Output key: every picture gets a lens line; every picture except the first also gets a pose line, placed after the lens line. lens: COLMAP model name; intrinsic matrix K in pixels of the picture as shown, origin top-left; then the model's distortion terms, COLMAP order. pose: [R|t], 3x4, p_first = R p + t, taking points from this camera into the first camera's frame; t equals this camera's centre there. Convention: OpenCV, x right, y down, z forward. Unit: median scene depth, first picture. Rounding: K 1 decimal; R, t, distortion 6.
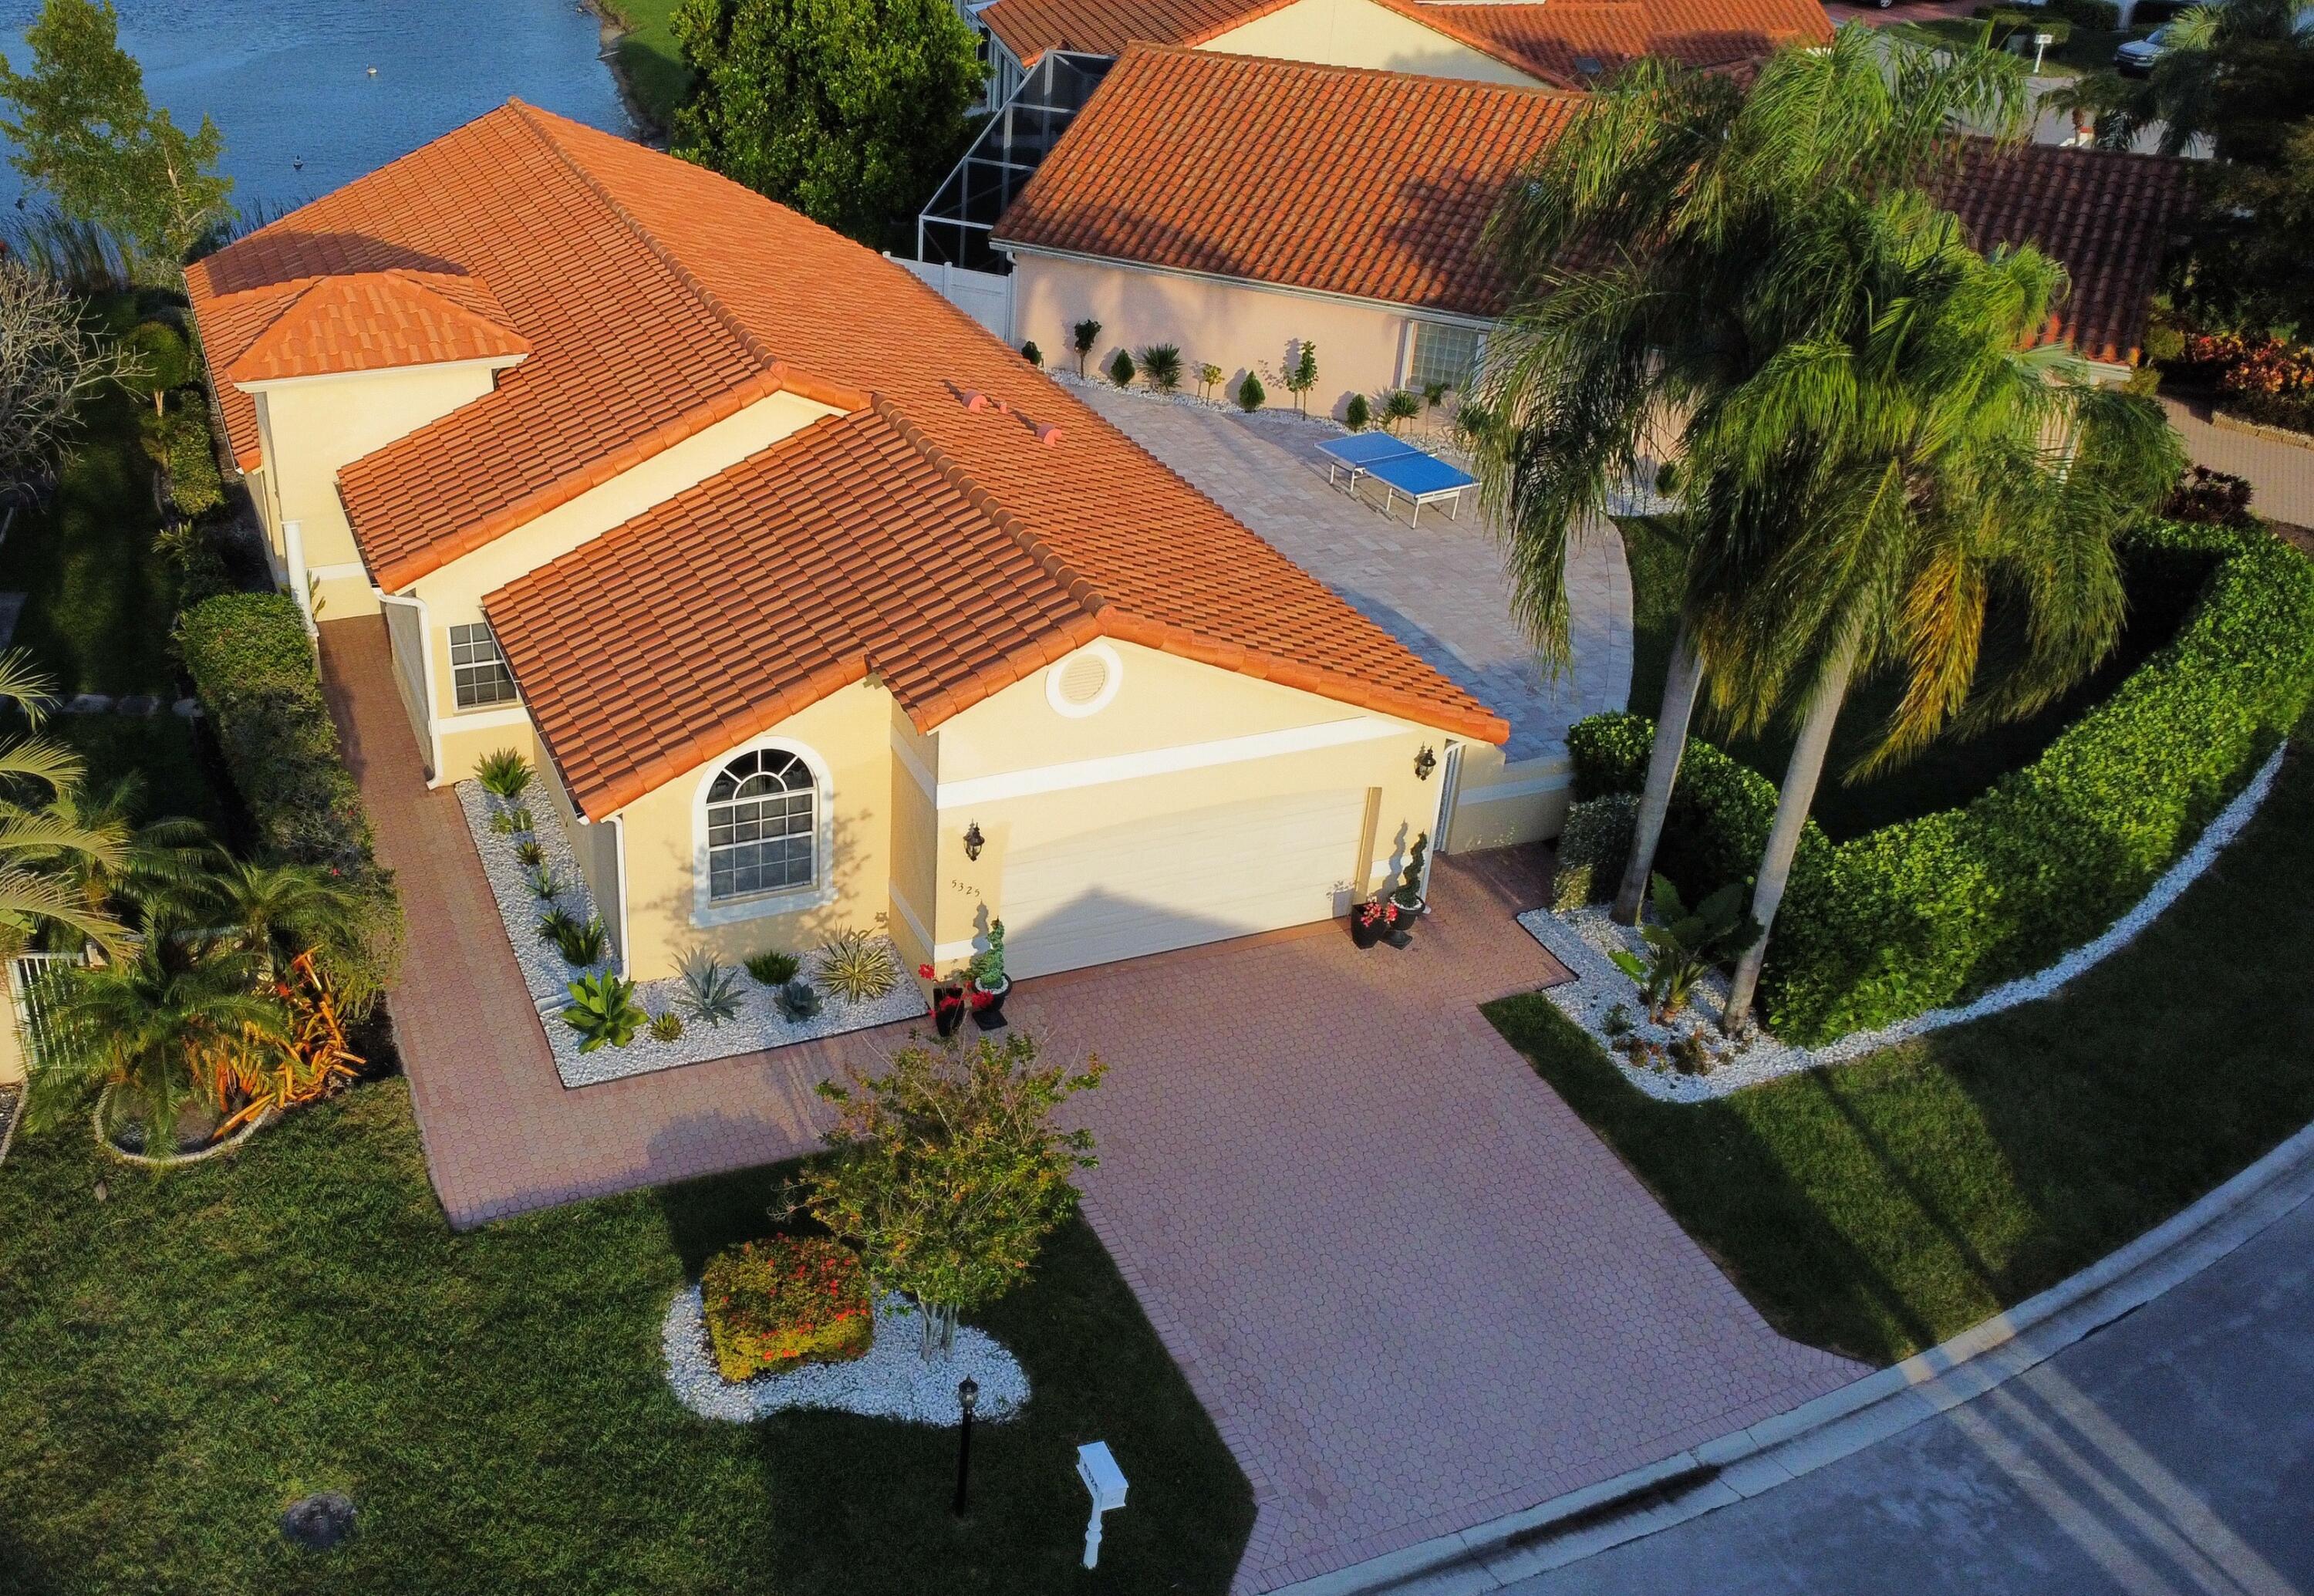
lens RADIAL K [[2138.0, 0, 860.4], [0, 2138.0, 793.5], [0, 0, 1]] dist [0.005029, -0.003620]
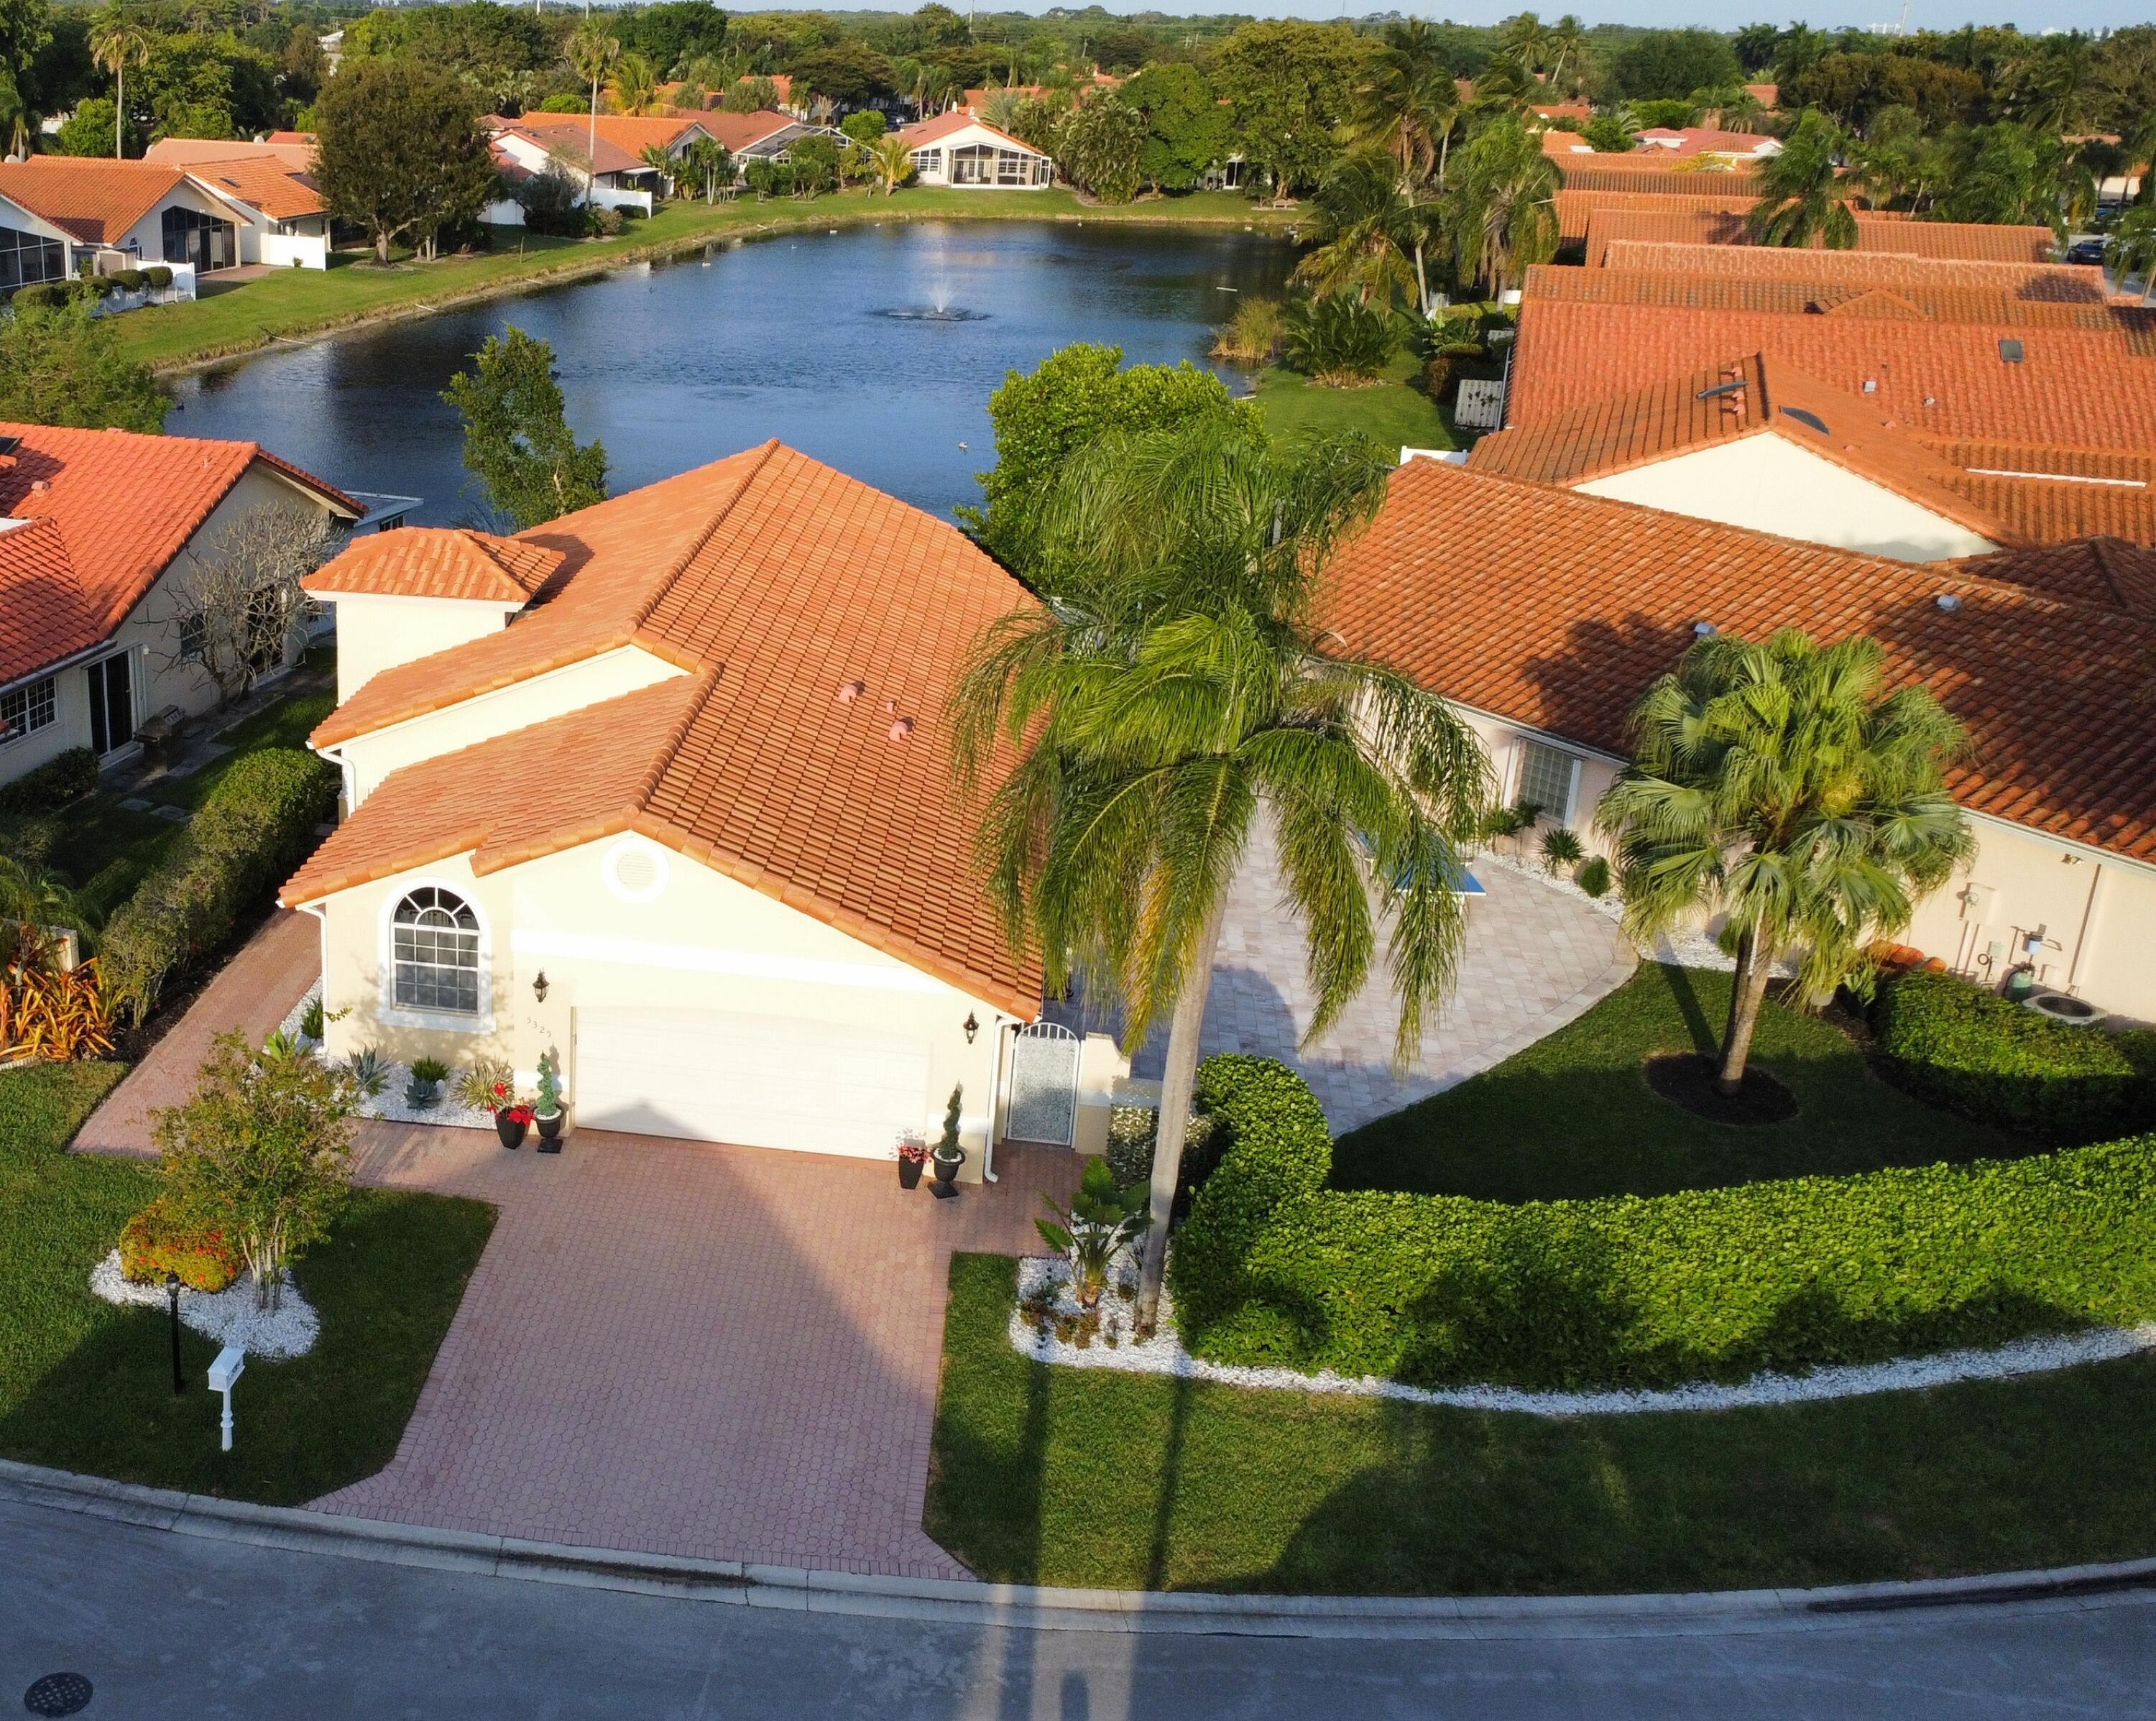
lens RADIAL K [[2288.1, 0, 590.0], [0, 2288.1, 855.2], [0, 0, 1]] dist [-0.002089, -0.000336]
pose [[0.855816, 0.181744, -0.484301, 0.680429], [-0.259246, 0.960874, -0.097530, 0.069143], [0.447627, 0.209021, 0.869448, -0.139763]]
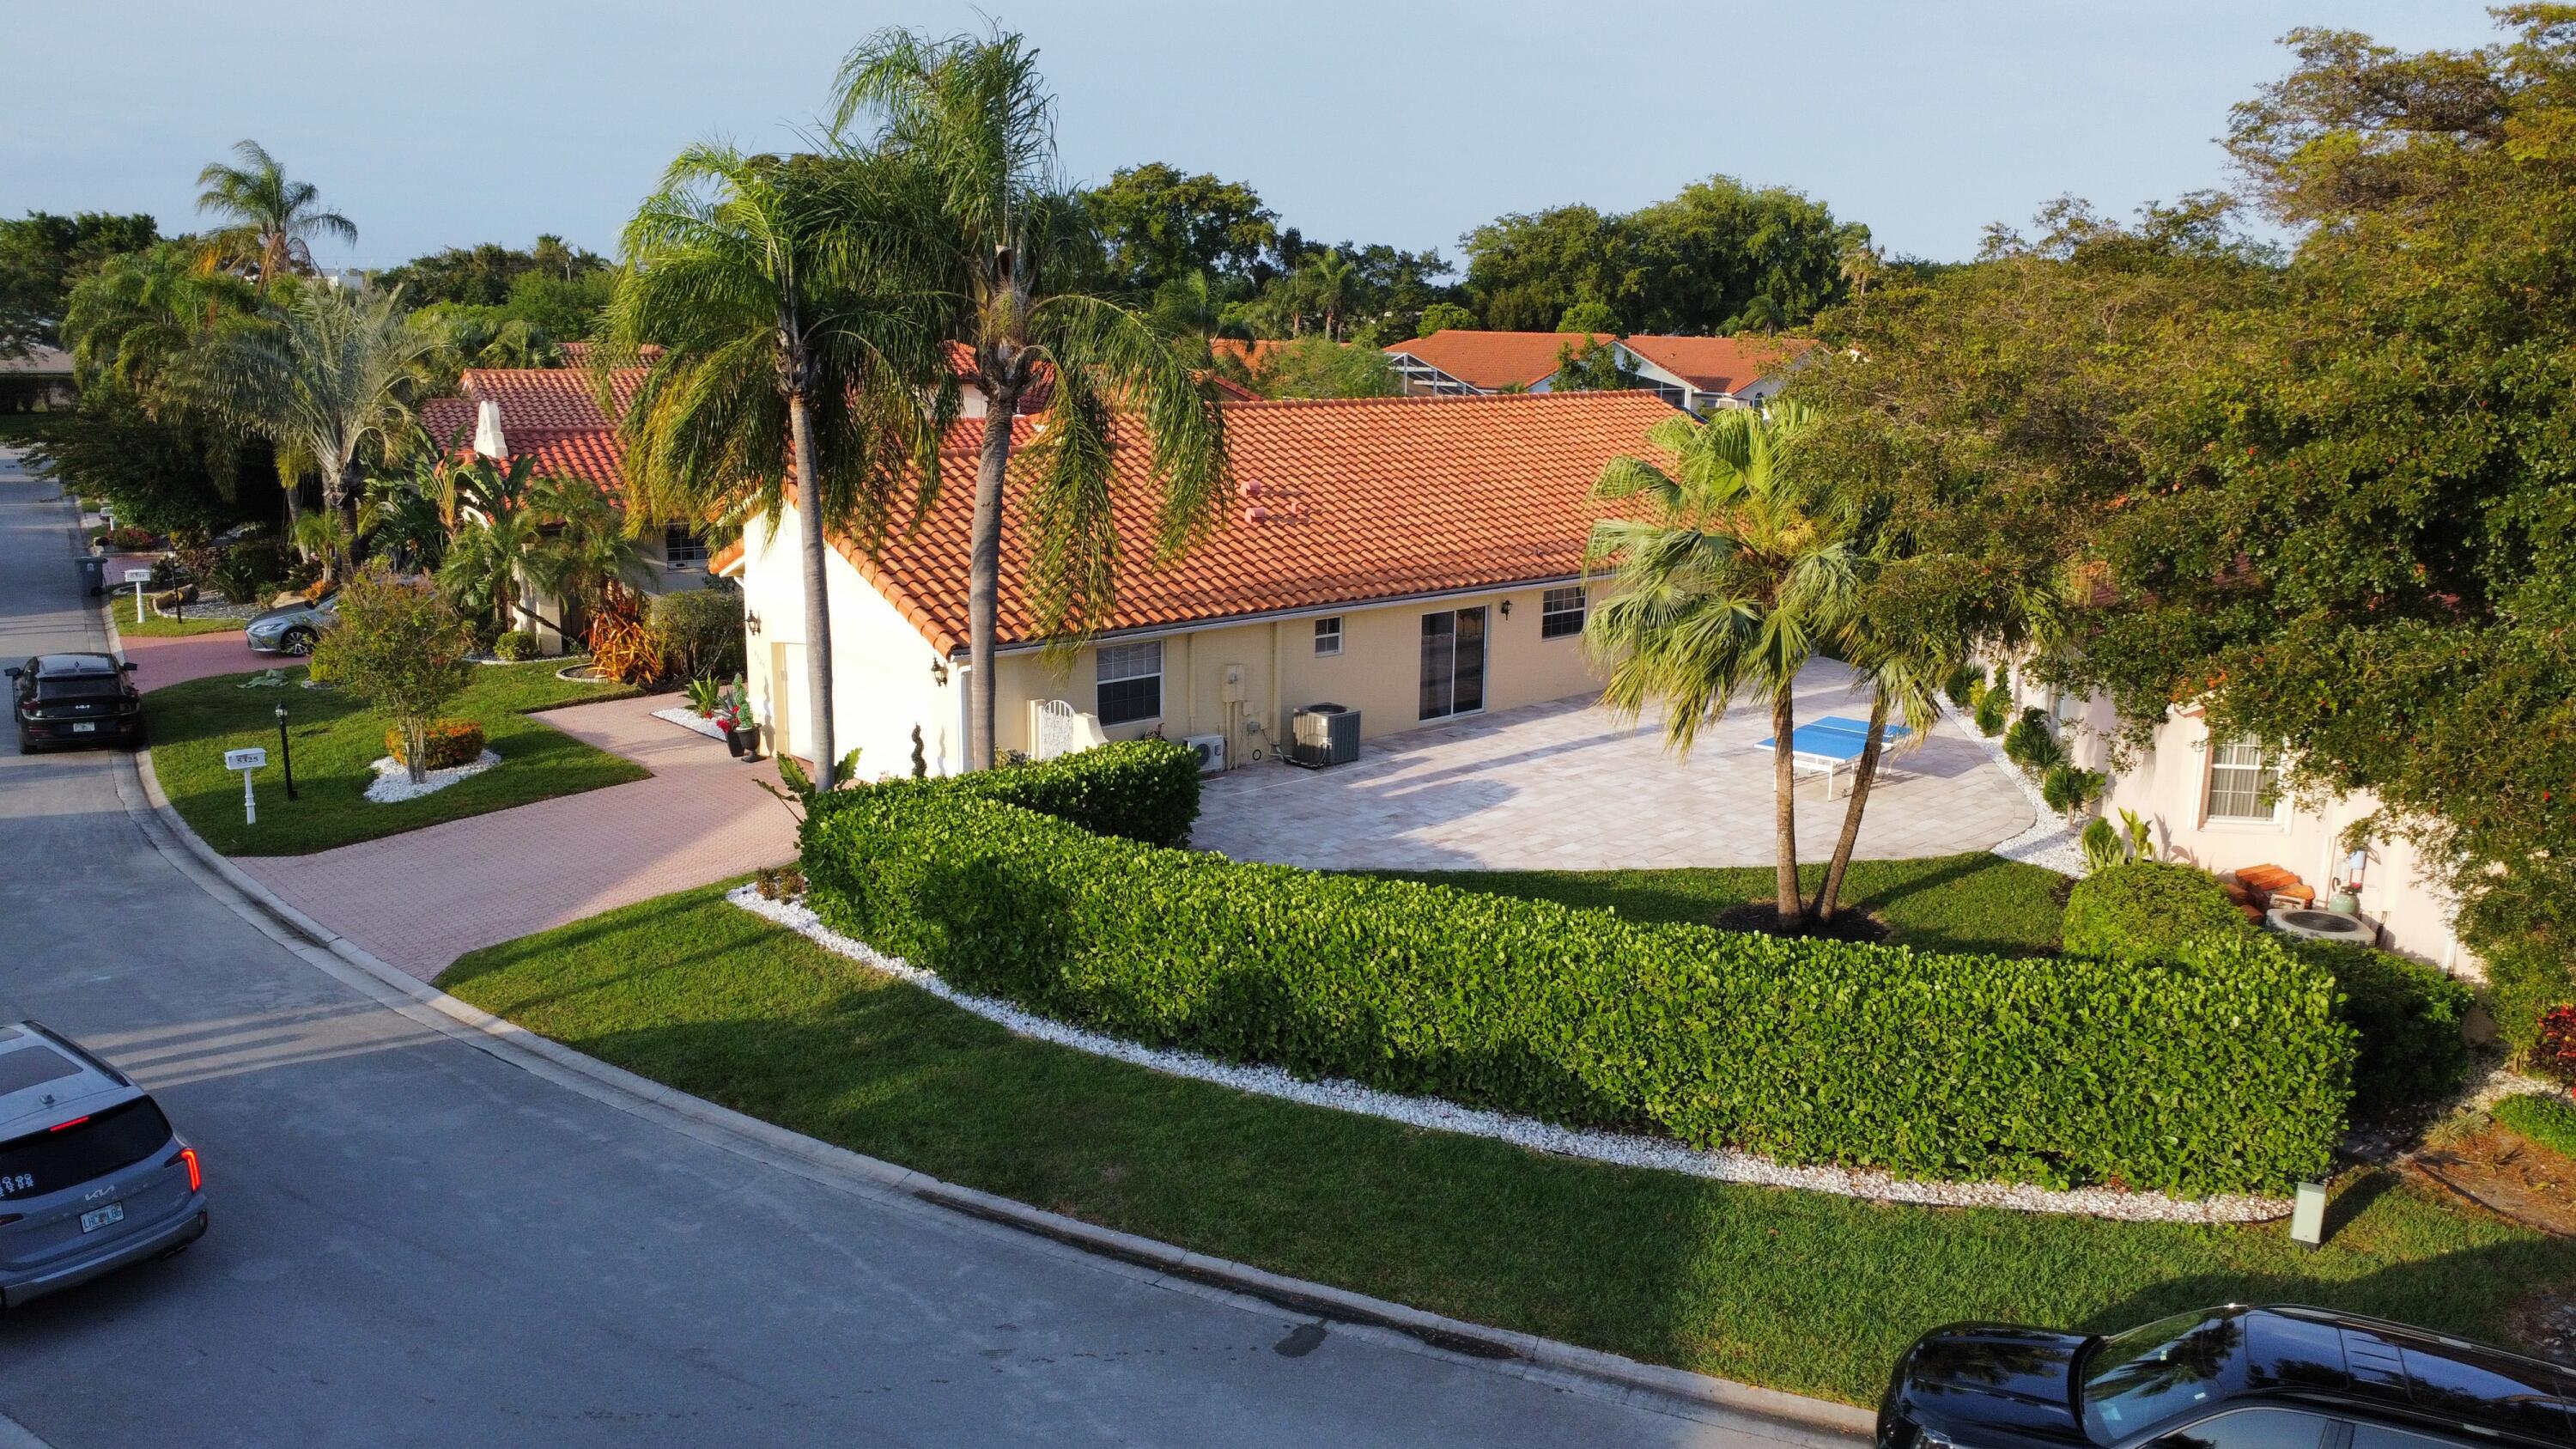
lens RADIAL K [[1926.1, 0, 1266.9], [0, 1926.1, 716.2], [0, 0, 1]] dist [0.005263, -0.003142]
pose [[0.374055, 0.183502, -0.909071, 1.403864], [-0.460429, 0.887637, -0.010277, -0.069650], [0.805039, 0.422406, 0.416515, 0.733165]]
